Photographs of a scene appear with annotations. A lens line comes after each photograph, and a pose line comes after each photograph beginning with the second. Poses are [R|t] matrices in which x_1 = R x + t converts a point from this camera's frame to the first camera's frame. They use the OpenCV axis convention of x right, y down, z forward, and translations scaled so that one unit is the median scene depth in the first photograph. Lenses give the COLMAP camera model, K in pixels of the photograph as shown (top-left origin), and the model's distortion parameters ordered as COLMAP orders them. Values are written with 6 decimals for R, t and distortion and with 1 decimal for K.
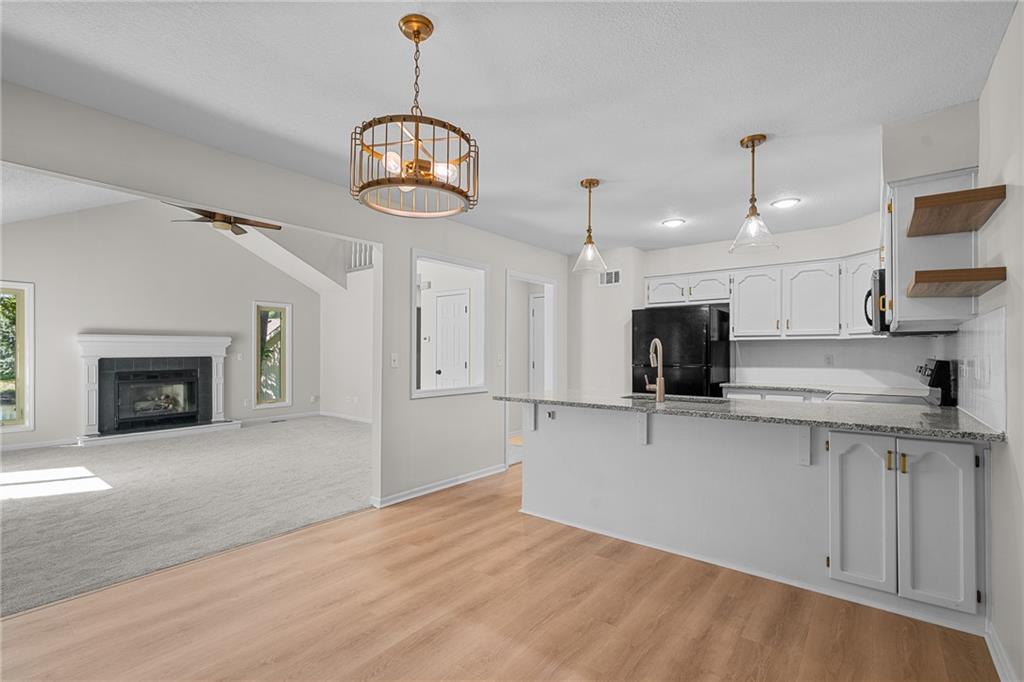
lens RADIAL K [[466.8, 0, 510.6], [0, 466.8, 350.9], [0, 0, 1]] dist [-0.009247, 0.002395]
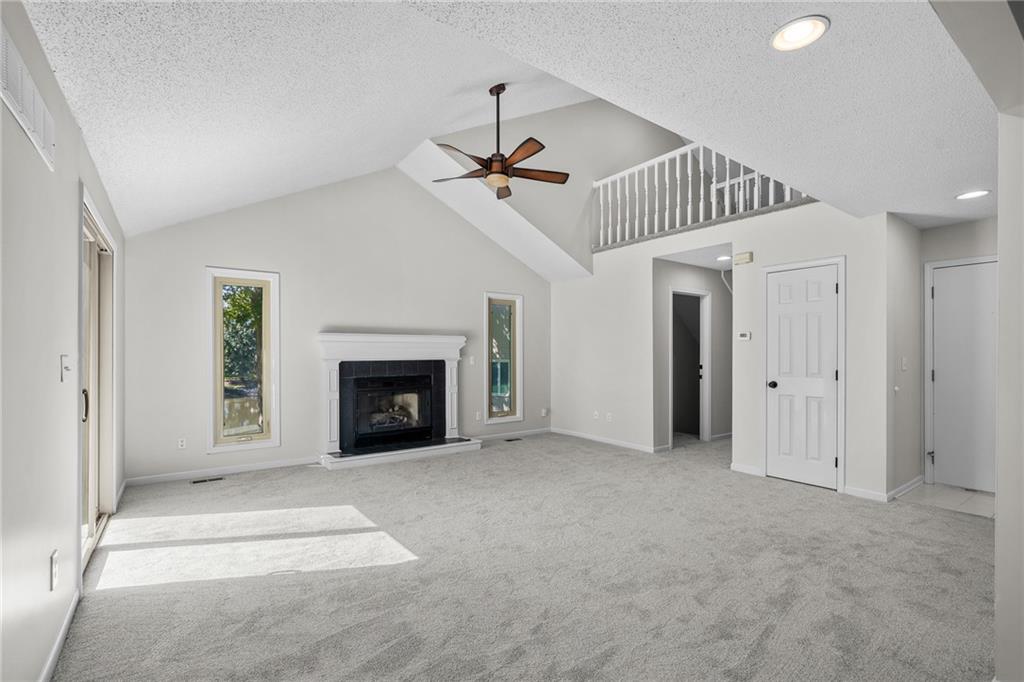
lens RADIAL K [[466.8, 0, 501.1], [0, 466.8, 355.9], [0, 0, 1]] dist [-0.009247, 0.002395]
pose [[0.961411, 0.001094, -0.275114, -0.428194], [-0.000543, 0.999998, 0.002080, 0.004151], [0.275115, -0.001850, 0.961409, 0.309327]]
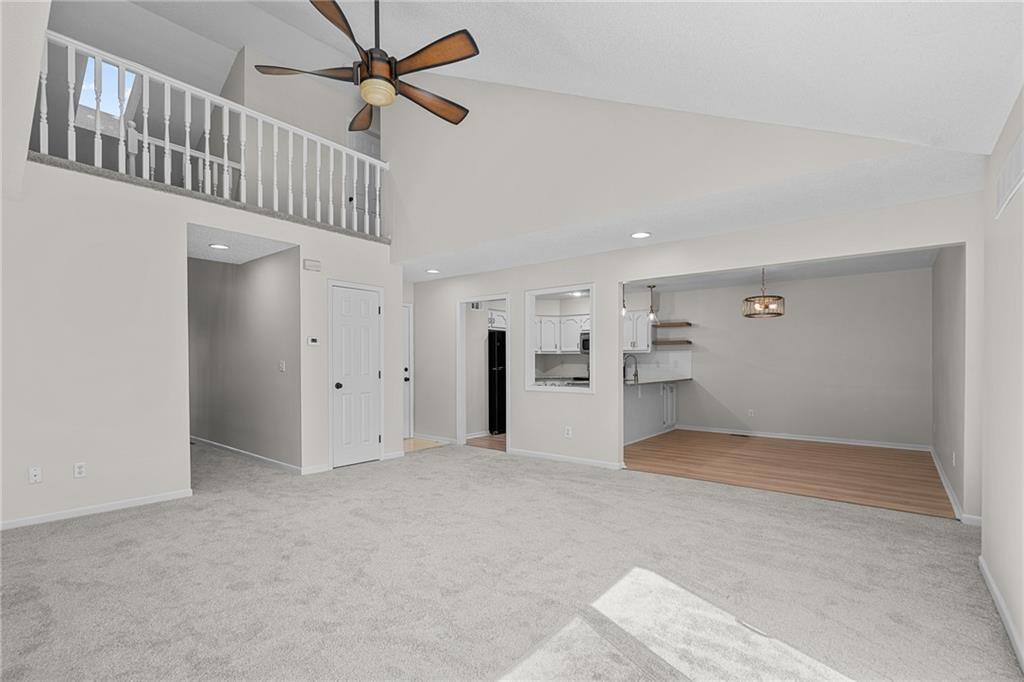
lens RADIAL K [[466.8, 0, 511.8], [0, 466.8, 363.0], [0, 0, 1]] dist [-0.009247, 0.002395]
pose [[0.003667, -0.006144, 0.999974, -1.133763], [-0.004236, 0.999972, 0.006159, 0.003620], [-0.999984, -0.004259, 0.003641, 0.885413]]
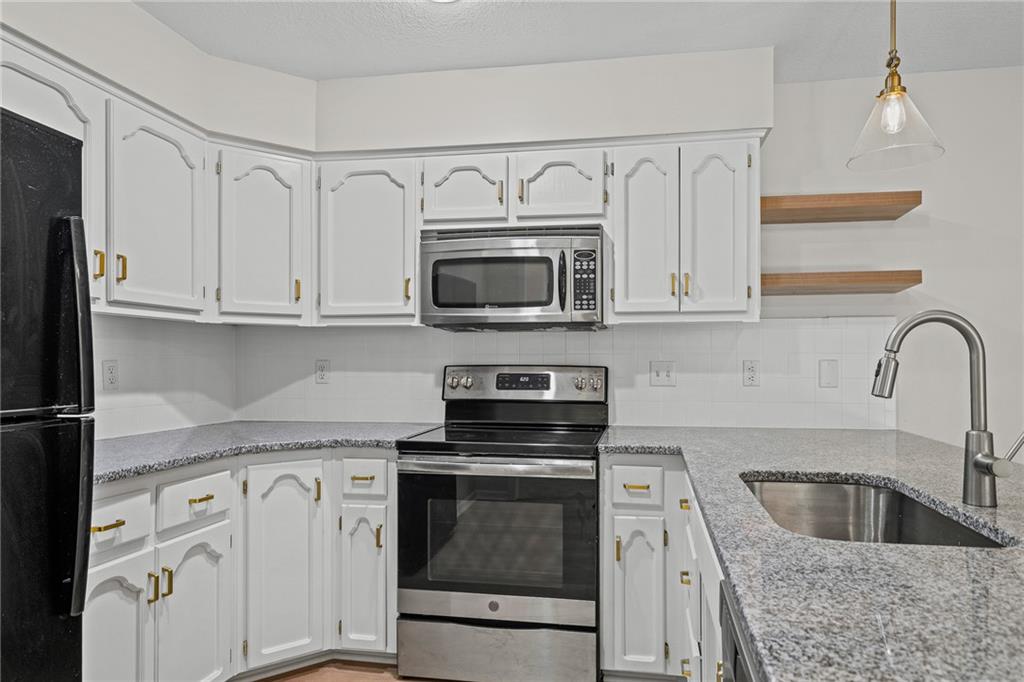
lens RADIAL K [[634.0, 0, 540.6], [0, 634.0, 357.3], [0, 0, 1]] dist [0.003263, 0.000770]
pose [[-0.484639, 0.005234, 0.874699, 0.042749], [-0.006089, 0.999938, -0.009357, 0.007800], [-0.874693, -0.009861, -0.484577, 0.804354]]
